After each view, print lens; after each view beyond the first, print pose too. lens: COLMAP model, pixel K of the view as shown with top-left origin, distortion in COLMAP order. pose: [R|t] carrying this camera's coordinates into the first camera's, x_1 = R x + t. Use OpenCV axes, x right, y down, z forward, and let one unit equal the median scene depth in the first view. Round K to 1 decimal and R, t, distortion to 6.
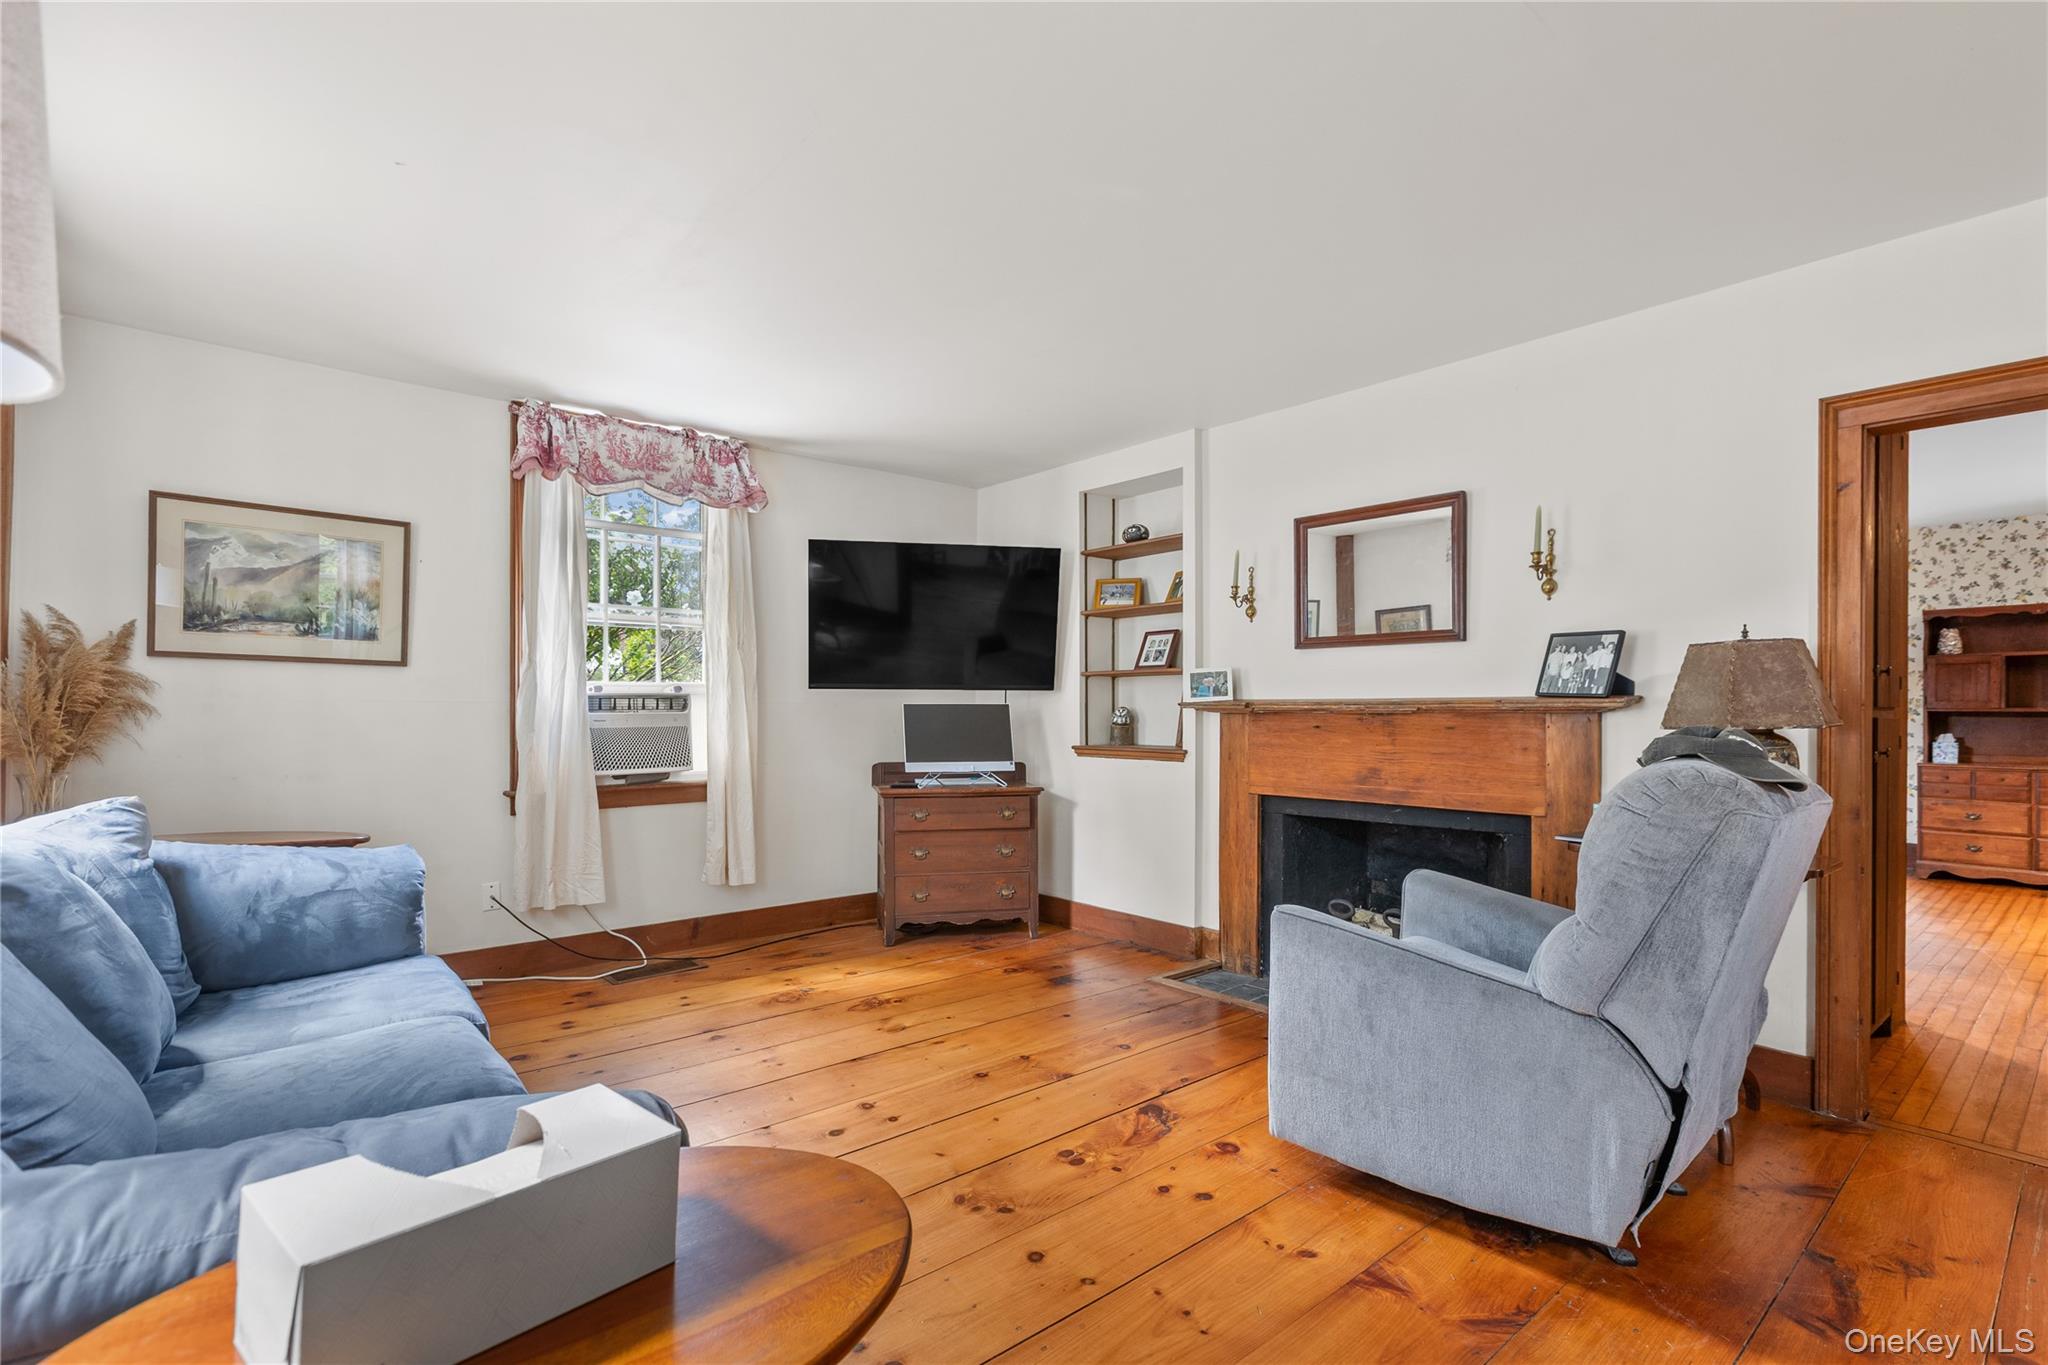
lens RADIAL K [[944.0, 0, 1018.5], [0, 944.0, 704.2], [0, 0, 1]] dist [0.004596, 0.000249]
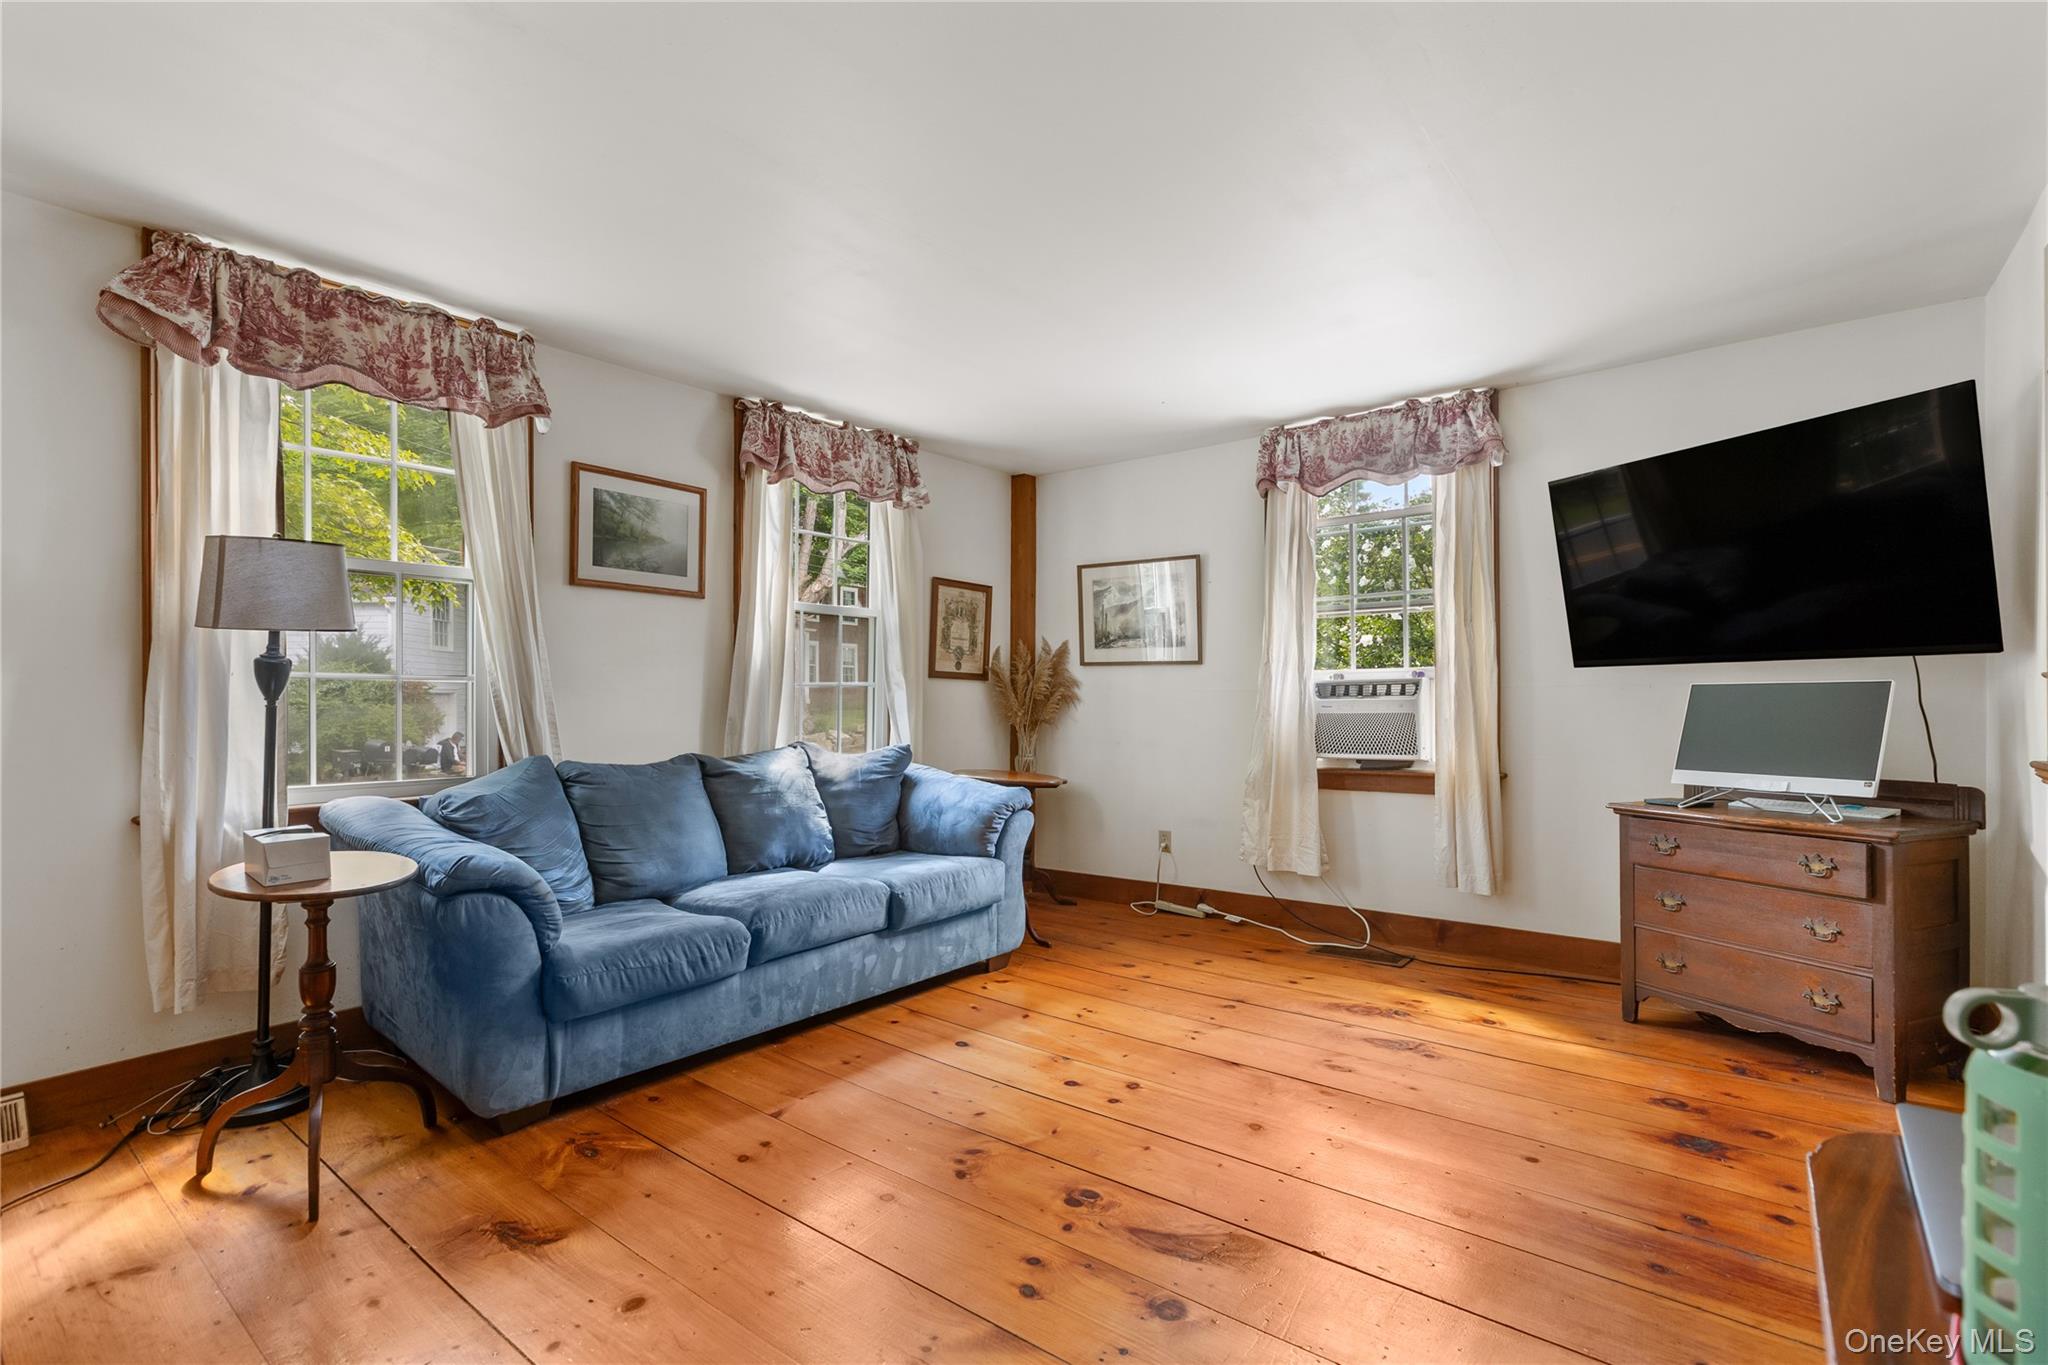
lens RADIAL K [[944.0, 0, 1018.5], [0, 944.0, 704.2], [0, 0, 1]] dist [0.004596, 0.000249]
pose [[0.203331, 0.002859, -0.979106, 0.526859], [0.011251, 0.999923, 0.005256, 0.004911], [0.979045, -0.012084, 0.203283, 0.441156]]
